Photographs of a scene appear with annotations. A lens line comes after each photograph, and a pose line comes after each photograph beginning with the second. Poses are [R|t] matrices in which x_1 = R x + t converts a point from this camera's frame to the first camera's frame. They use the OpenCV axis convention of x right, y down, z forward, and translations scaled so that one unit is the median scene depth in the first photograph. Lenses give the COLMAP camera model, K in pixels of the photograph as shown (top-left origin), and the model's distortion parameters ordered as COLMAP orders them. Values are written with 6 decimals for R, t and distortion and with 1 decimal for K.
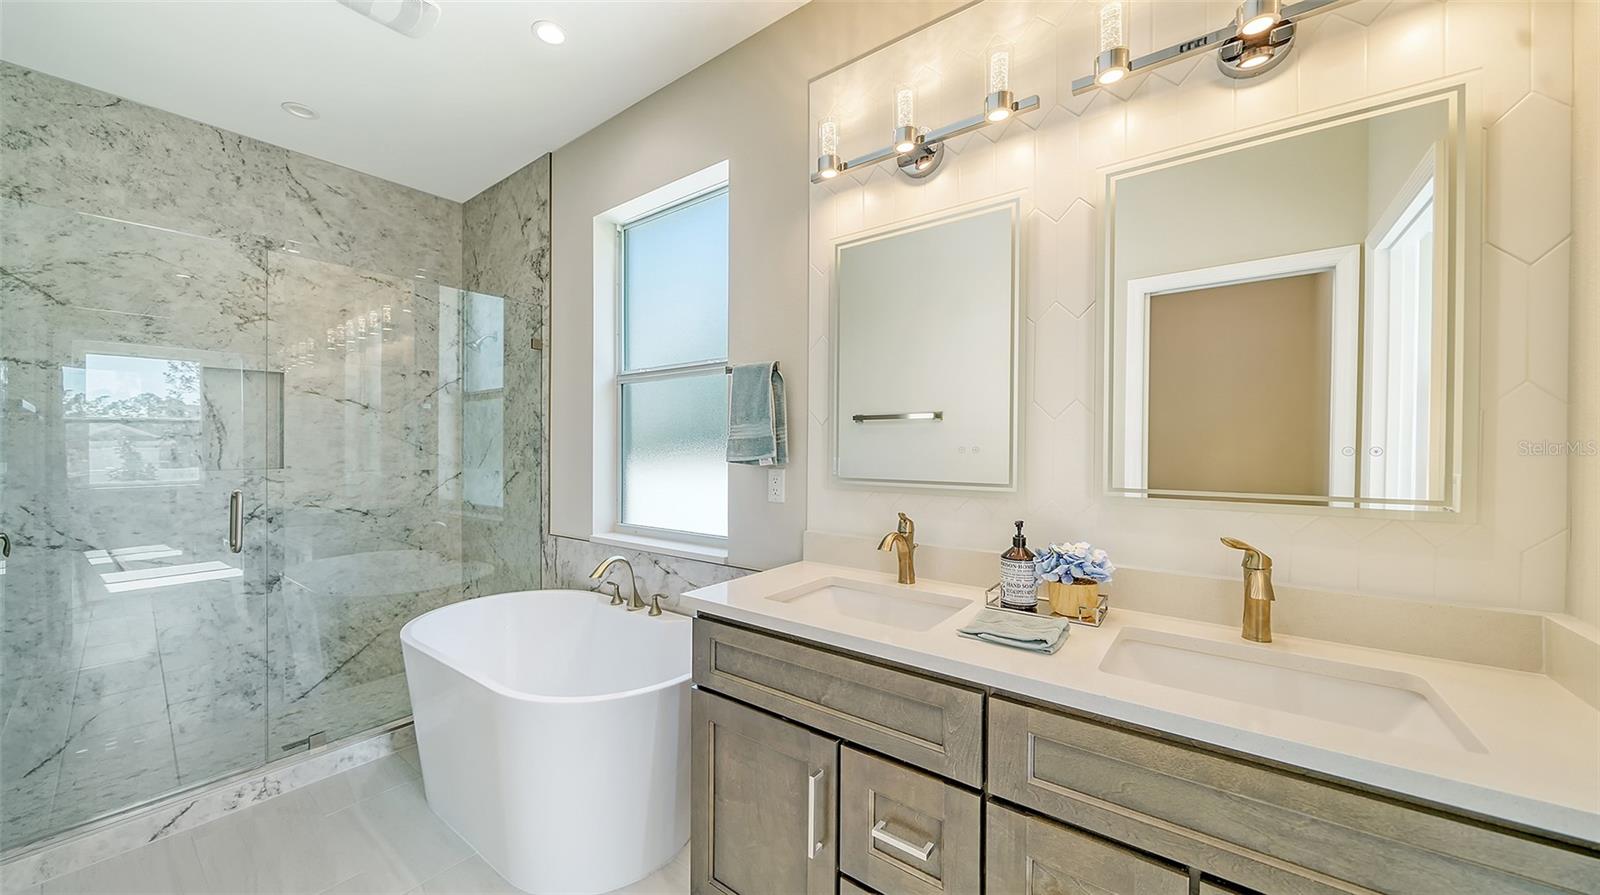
lens RADIAL K [[570.8, 0, 804.9], [0, 570.8, 423.5], [0, 0, 1]] dist [-0.000527, -0.000164]
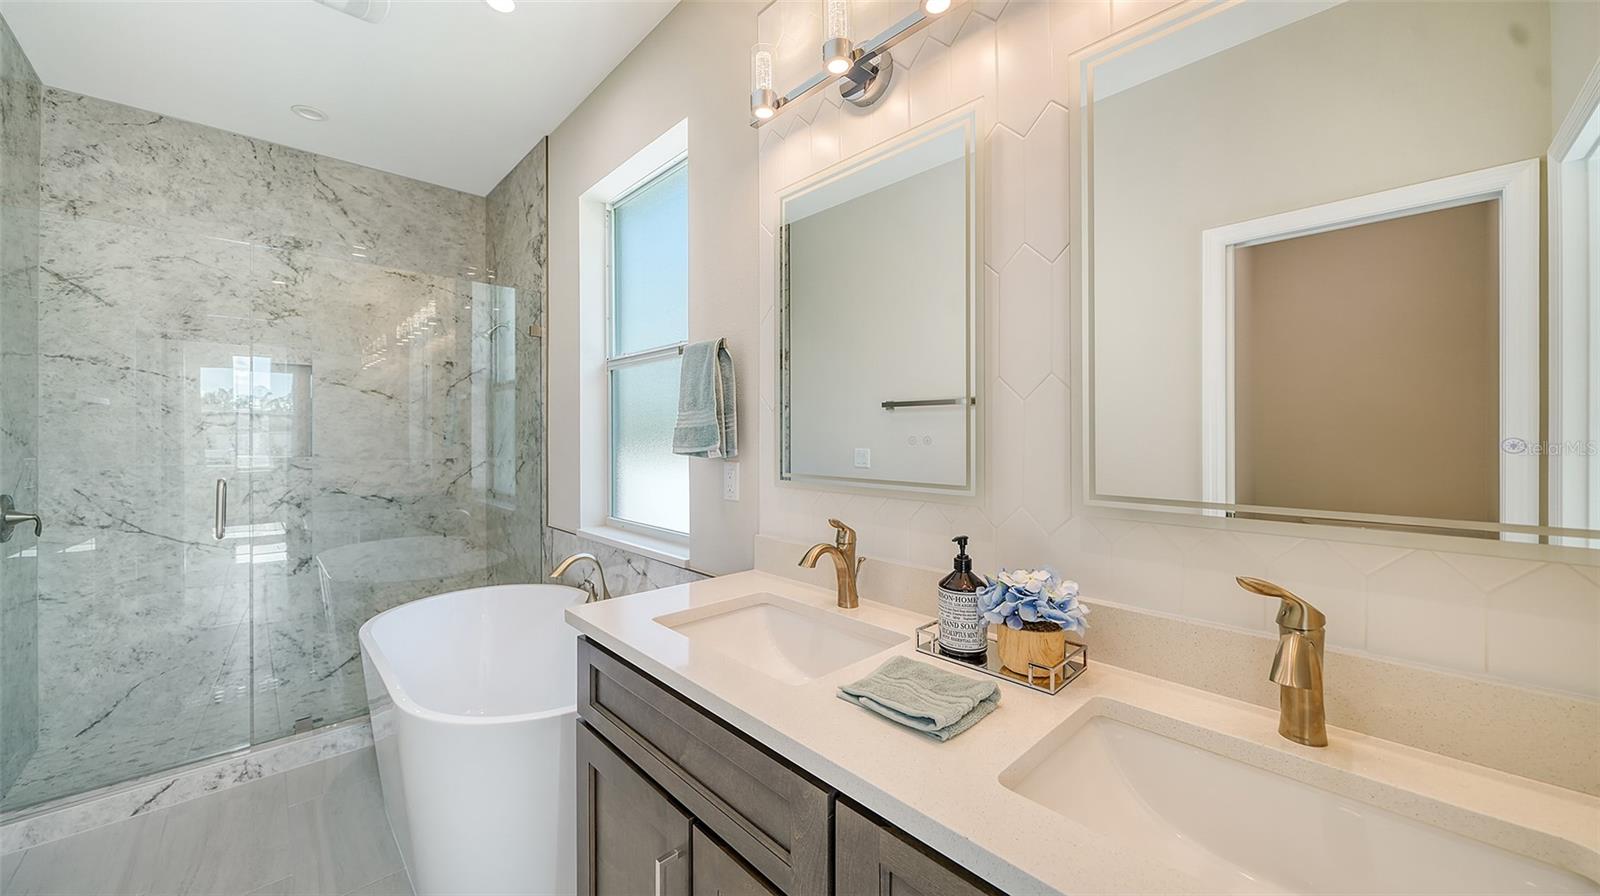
lens RADIAL K [[572.3, 0, 798.0], [0, 572.3, 407.5], [0, 0, 1]] dist [0.000138, 0.000010]
pose [[0.984591, -0.007243, -0.174722, 0.195151], [0.005494, 0.999930, -0.010496, 0.005876], [0.174786, 0.009375, 0.984562, 0.148767]]
